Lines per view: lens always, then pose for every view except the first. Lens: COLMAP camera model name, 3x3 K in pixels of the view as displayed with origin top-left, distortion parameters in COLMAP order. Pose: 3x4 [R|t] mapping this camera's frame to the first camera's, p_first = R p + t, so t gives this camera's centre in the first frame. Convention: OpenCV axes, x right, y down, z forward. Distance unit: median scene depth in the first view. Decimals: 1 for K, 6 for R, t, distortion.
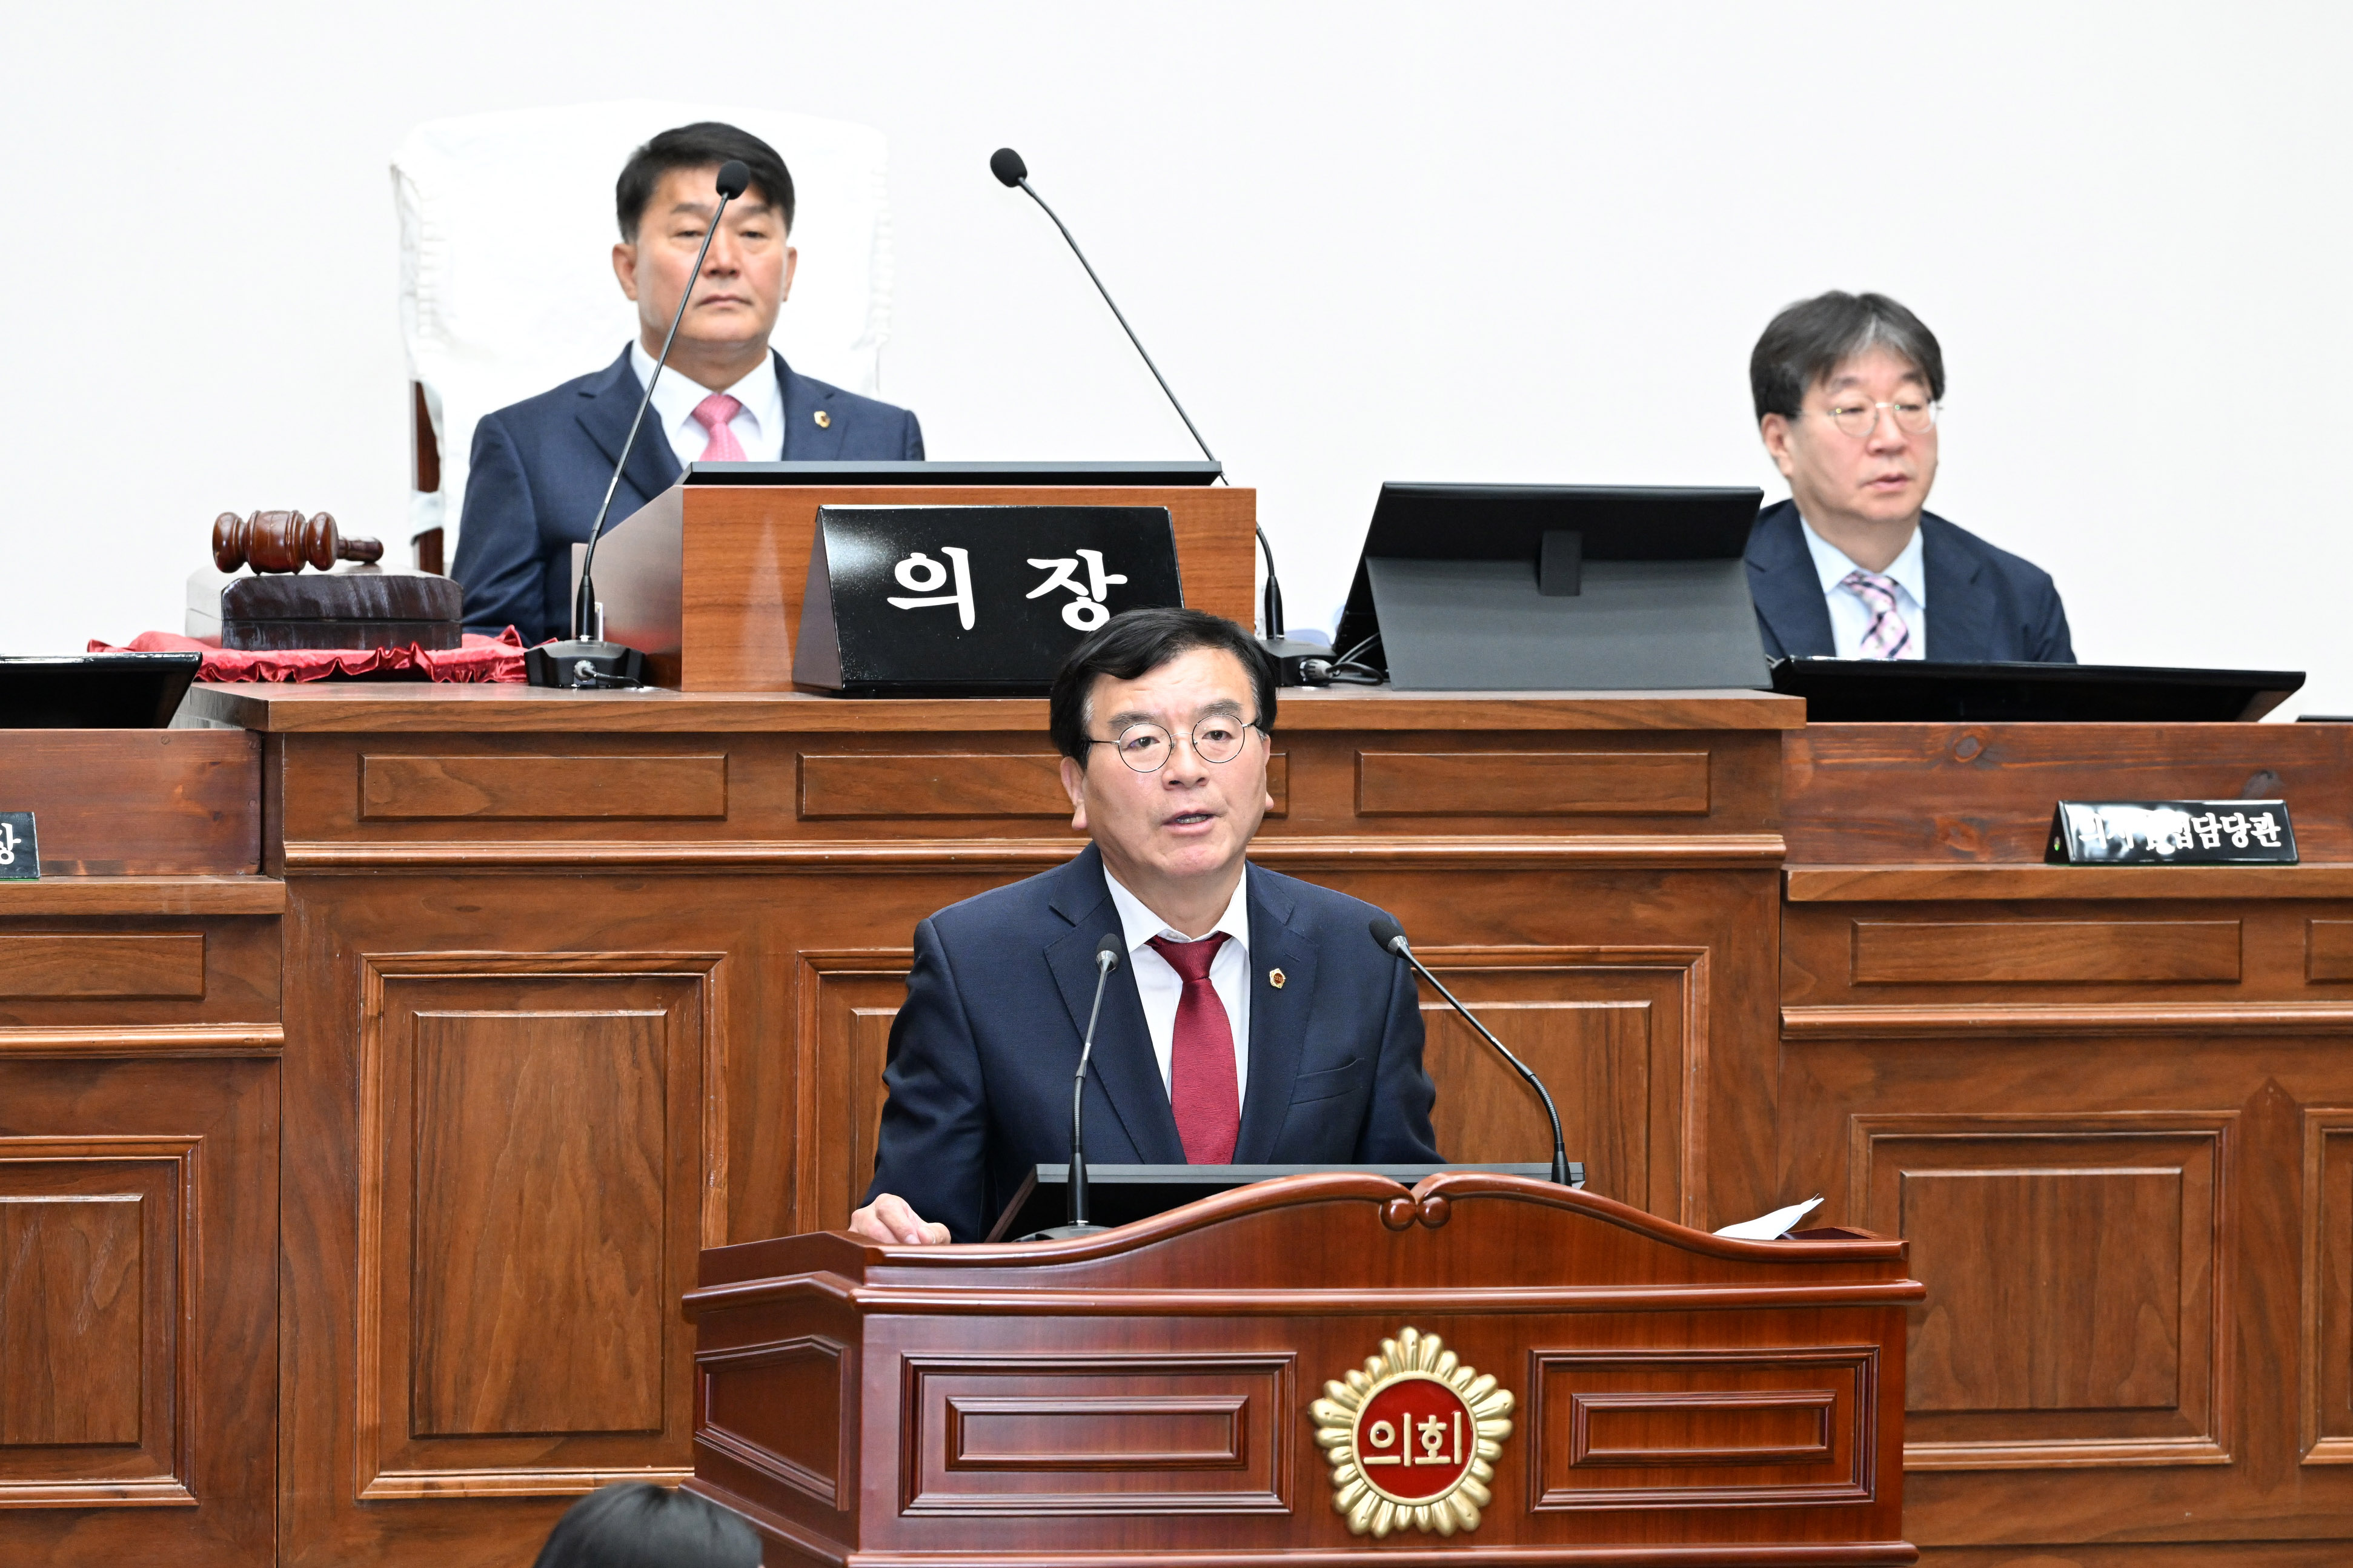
lens RADIAL K [[14112.3, 0, 1176.5], [0, 14112.3, 784.0], [0, 0, 1]] dist [-0.017049, 3.568620]
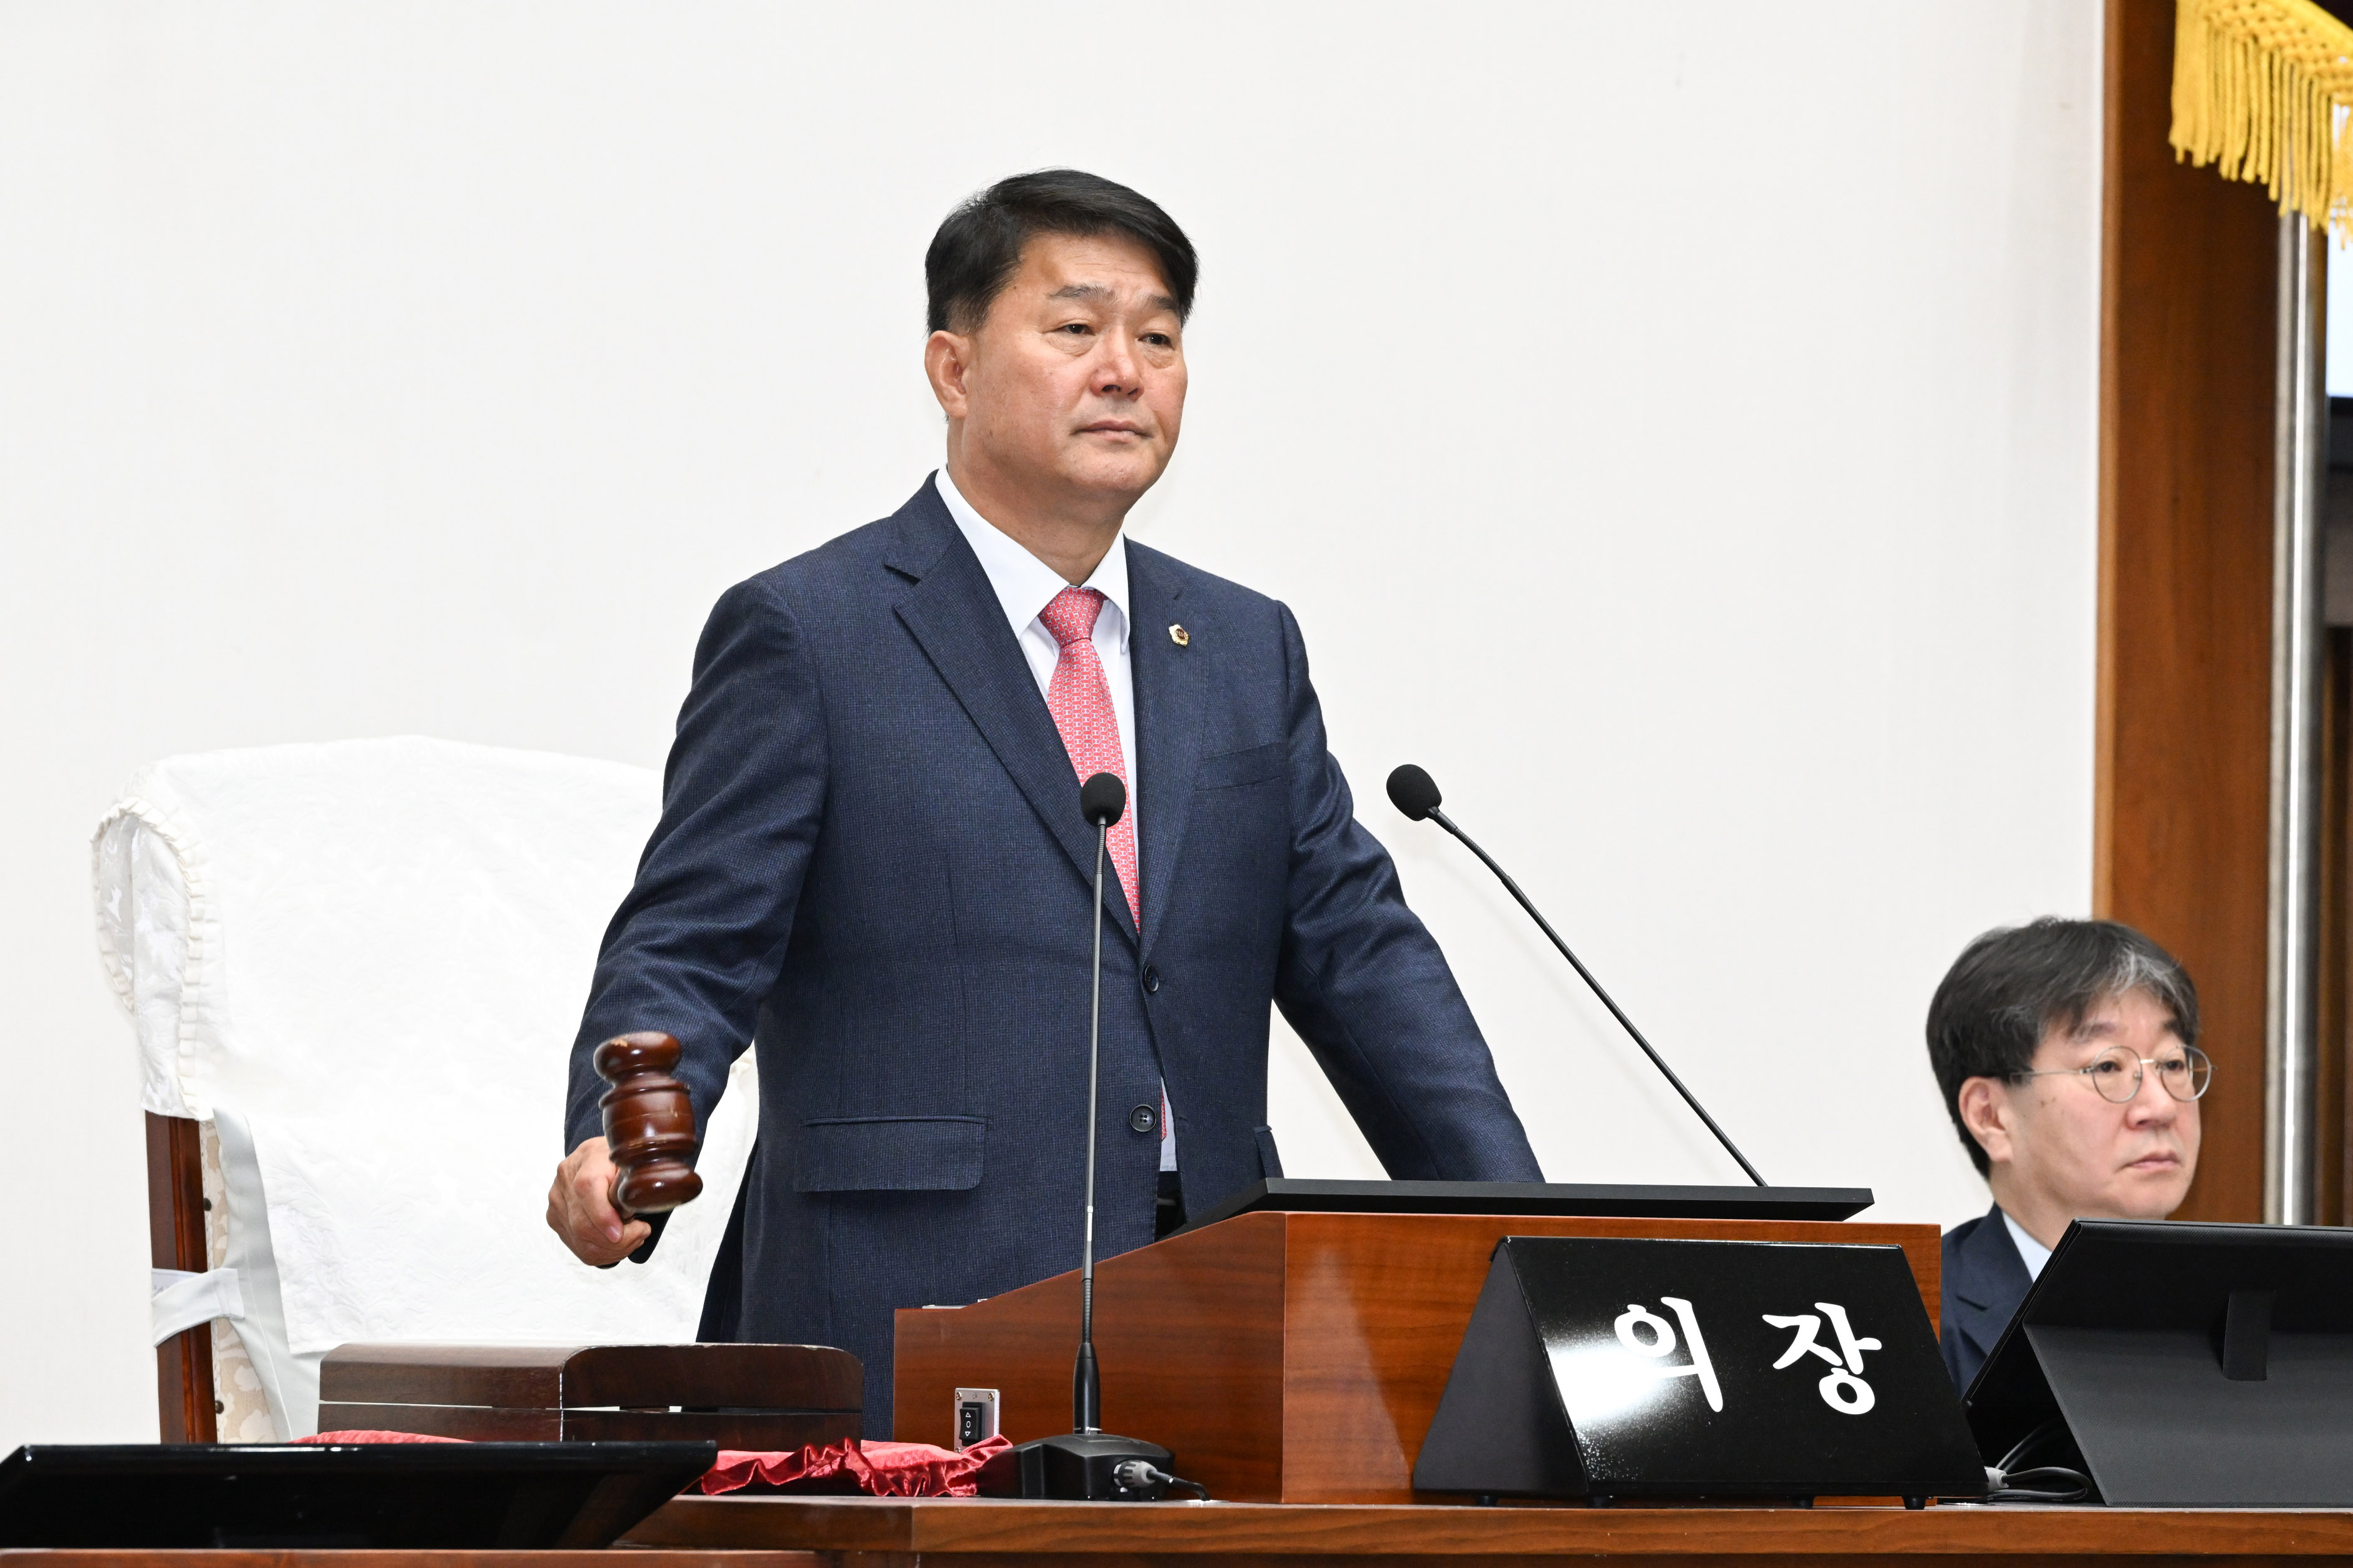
lens RADIAL K [[14112.3, 0, 1176.5], [0, 14112.3, 784.0], [0, 0, 1]] dist [-0.017049, 3.568620]
pose [[0.934796, 0.012985, 0.354948, -0.293652], [0.014352, 0.997134, -0.074276, 0.009959], [-0.354895, 0.074527, 0.931931, 0.343223]]
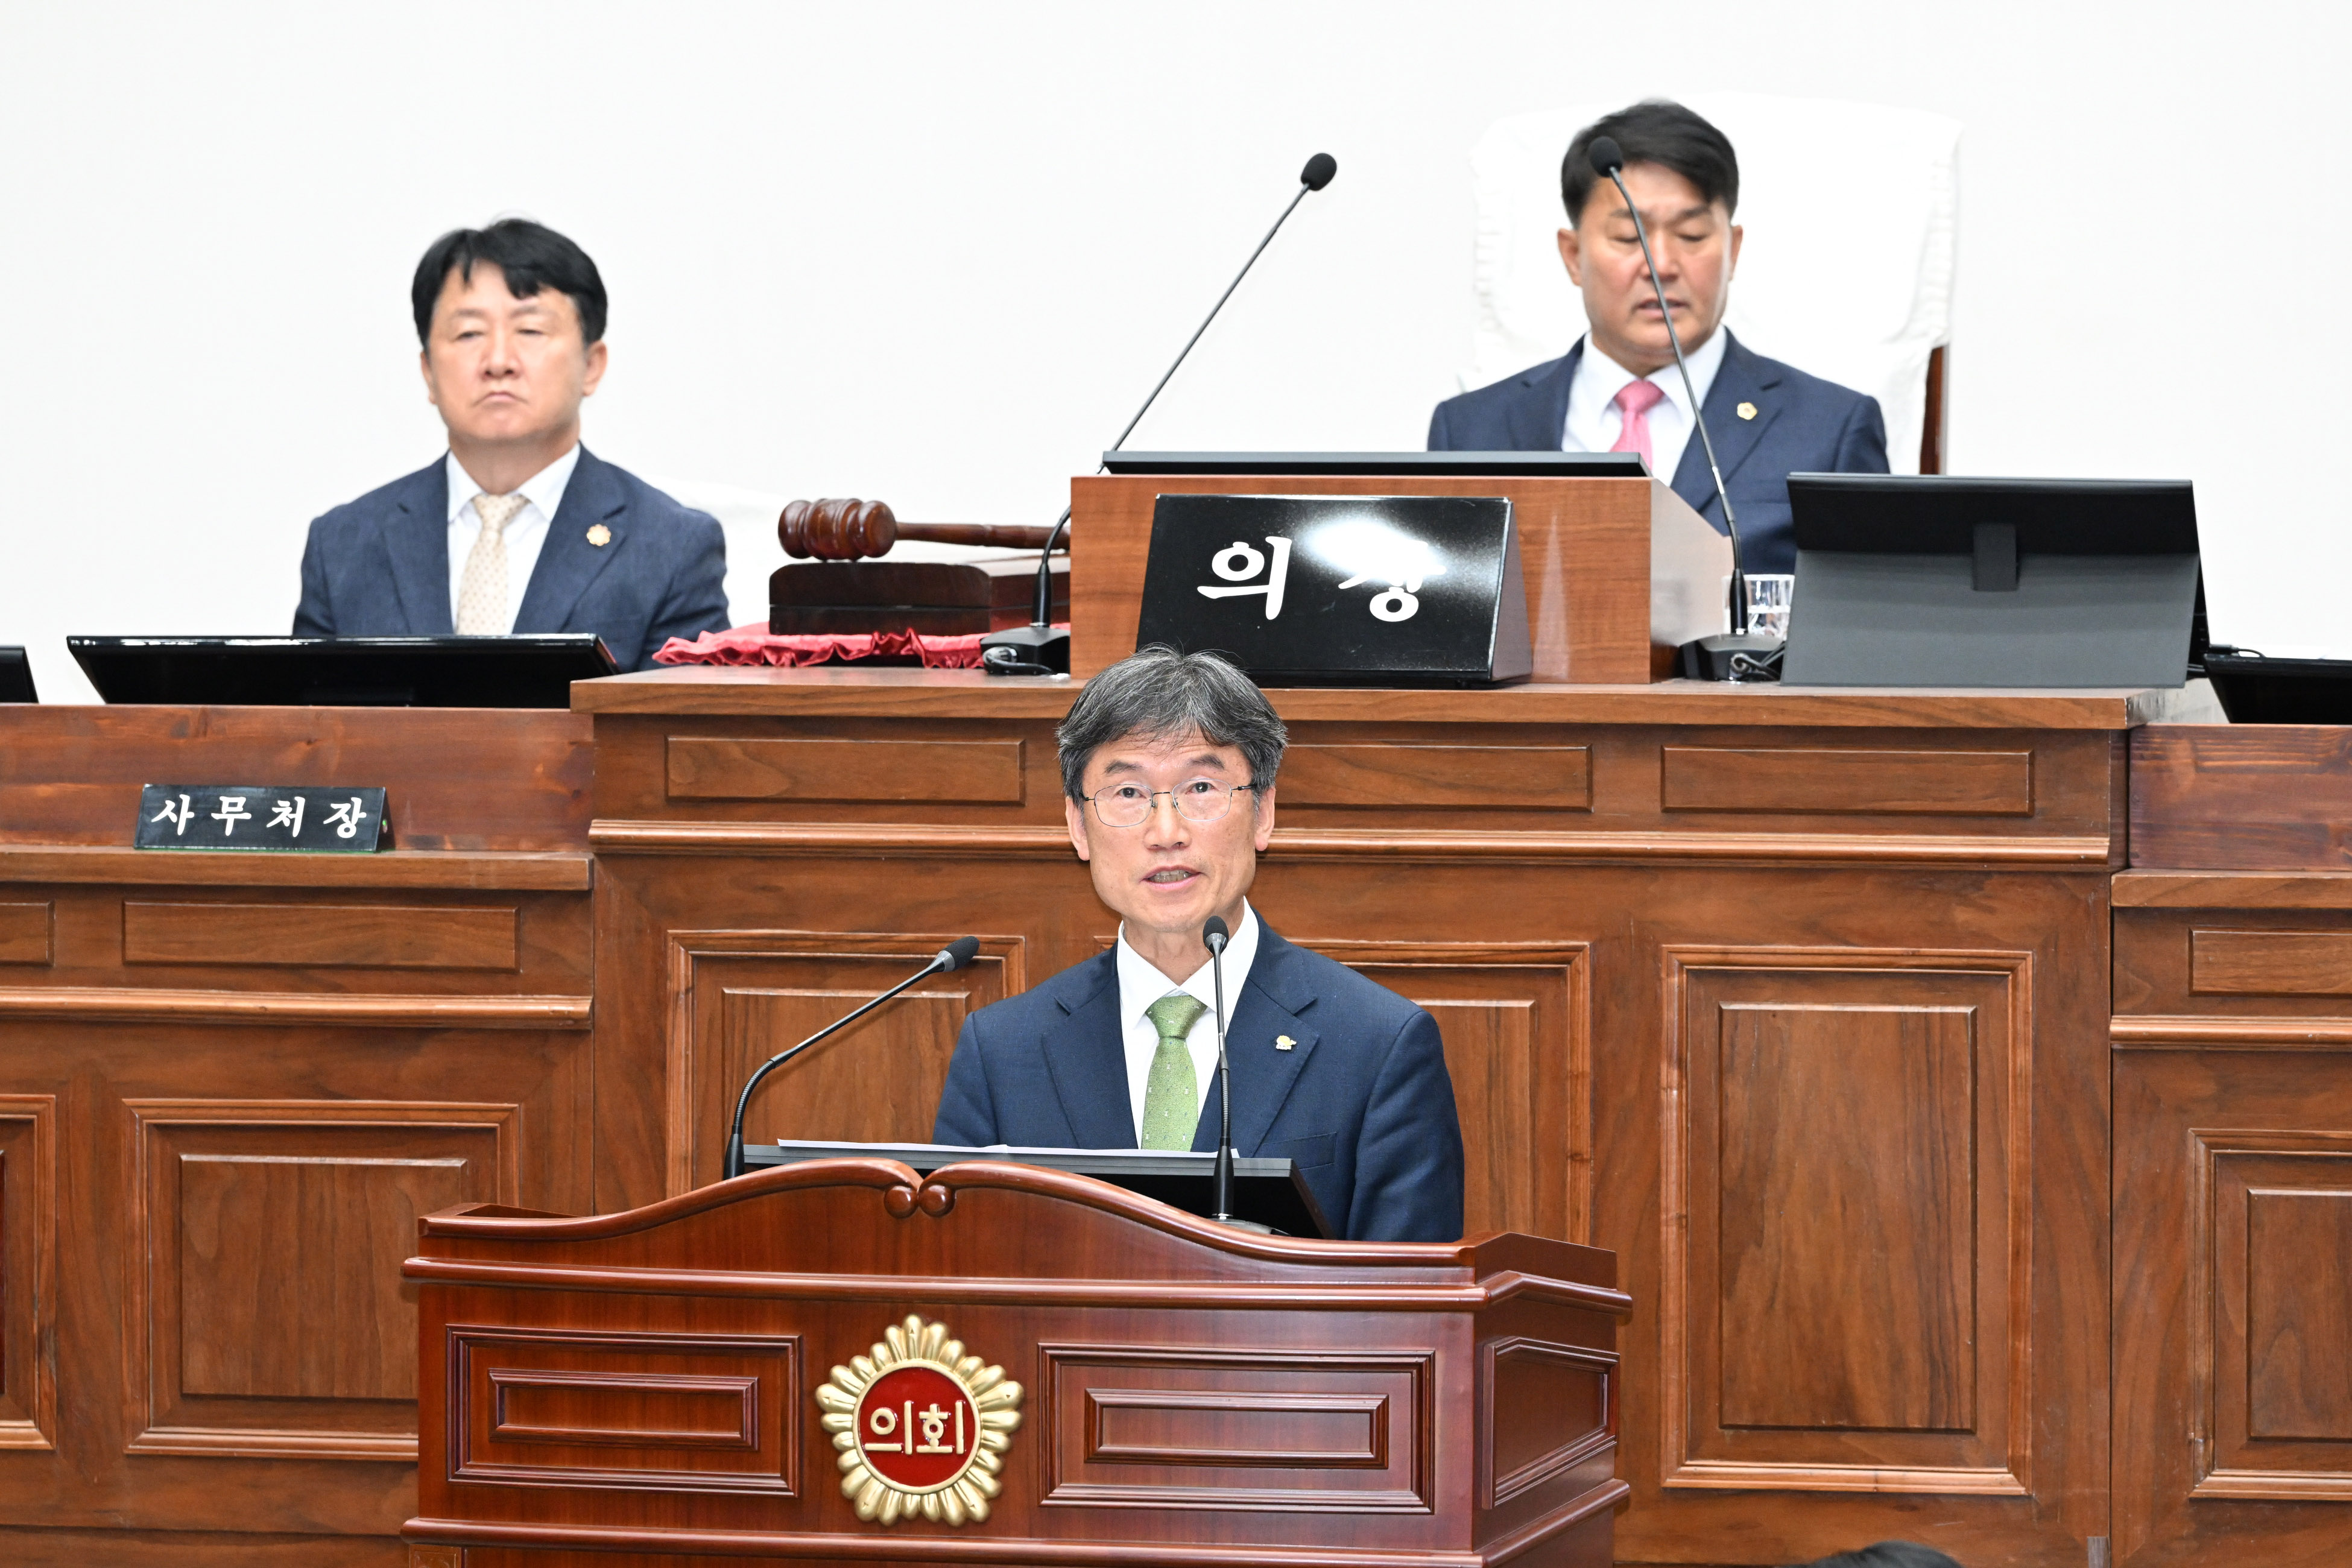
lens RADIAL K [[14108.4, 0, 1176.0], [0, 14108.4, 784.0], [0, 0, 1]] dist [-0.017049, 3.568620]
pose [[0.874602, 0.013704, -0.484647, 0.464310], [-0.014219, 0.999895, 0.002612, -0.001767], [0.484633, 0.004607, 0.874706, 0.121671]]
